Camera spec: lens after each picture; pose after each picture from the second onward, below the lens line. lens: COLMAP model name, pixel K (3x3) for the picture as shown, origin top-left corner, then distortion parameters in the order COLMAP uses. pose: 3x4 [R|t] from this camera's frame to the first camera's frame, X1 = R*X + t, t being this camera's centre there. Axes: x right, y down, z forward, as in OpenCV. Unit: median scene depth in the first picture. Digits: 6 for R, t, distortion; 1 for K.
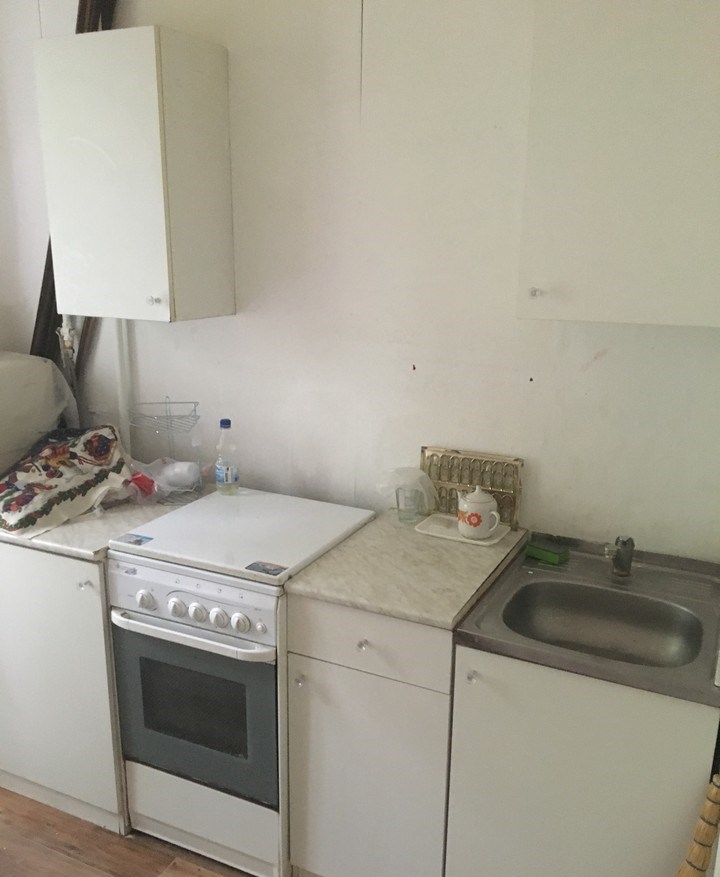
lens RADIAL K [[800.1, 0, 360.5], [0, 800.1, 465.9], [0, 0, 1]] dist [0.010449, -0.015765]
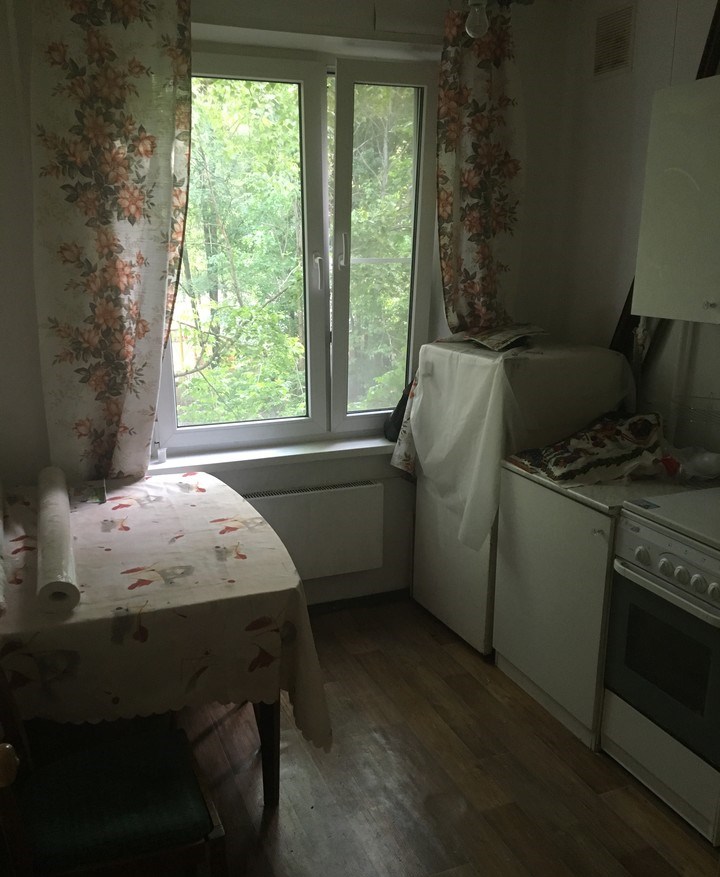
lens RADIAL K [[800.1, 0, 360.5], [0, 800.1, 465.9], [0, 0, 1]] dist [0.010449, -0.015765]
pose [[0.736627, 0.169292, -0.654768, 0.153818], [-0.177816, 0.982581, 0.054003, 0.041413], [0.652505, 0.076648, 0.753898, -0.150564]]
